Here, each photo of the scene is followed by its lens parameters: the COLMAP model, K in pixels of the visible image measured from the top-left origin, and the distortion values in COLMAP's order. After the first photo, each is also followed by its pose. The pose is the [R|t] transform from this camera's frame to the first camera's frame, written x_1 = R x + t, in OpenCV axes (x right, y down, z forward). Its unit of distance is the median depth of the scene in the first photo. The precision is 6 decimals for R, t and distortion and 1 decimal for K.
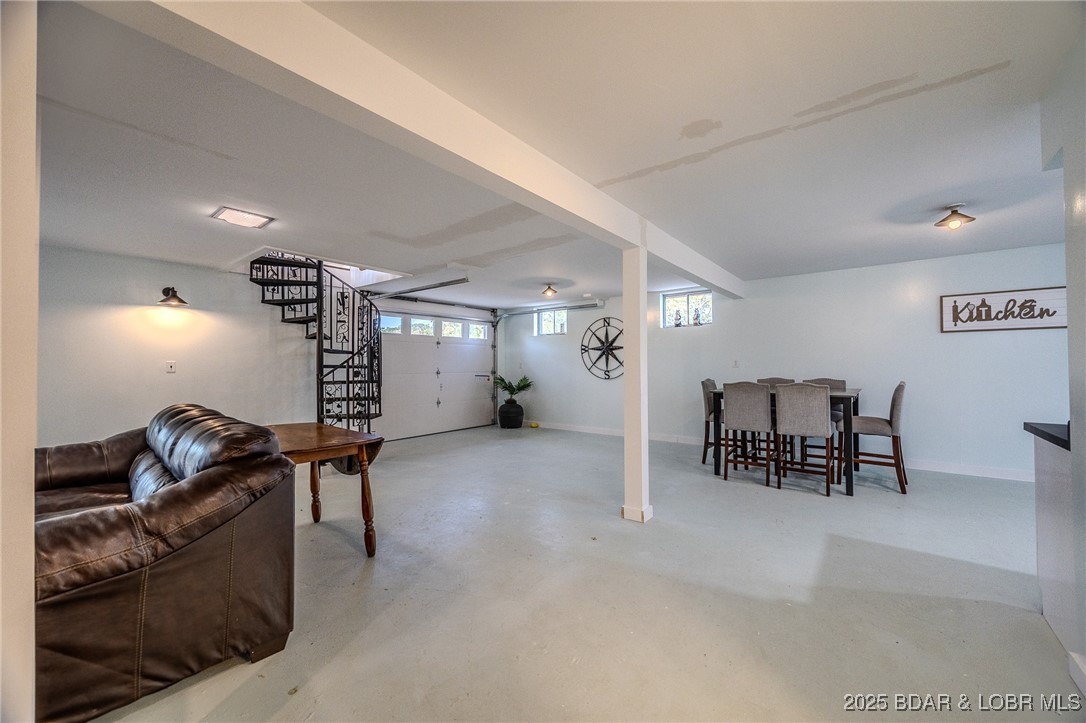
lens RADIAL K [[414.8, 0, 547.0], [0, 414.8, 358.9], [0, 0, 1]] dist [-0.001792, -0.000005]
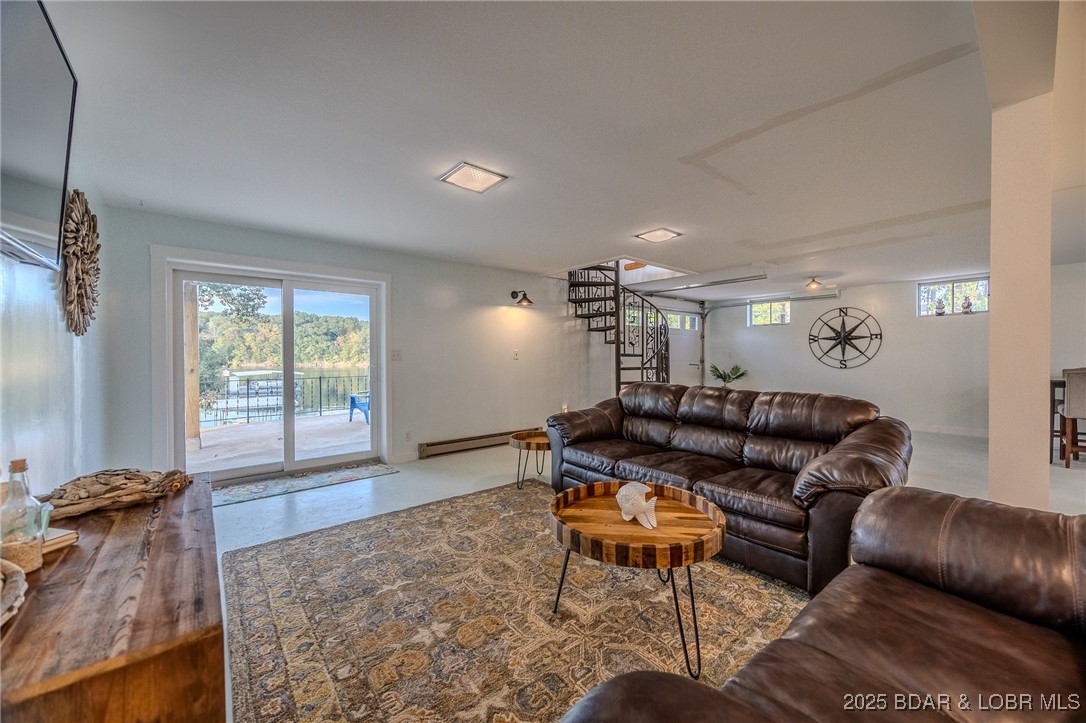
lens RADIAL K [[414.8, 0, 539.4], [0, 414.8, 356.9], [0, 0, 1]] dist [-0.001792, -0.000005]
pose [[0.979972, 0.003001, -0.199113, -0.381405], [0.000442, 0.999851, 0.017242, 0.002699], [0.199135, -0.016985, 0.979825, -0.140210]]
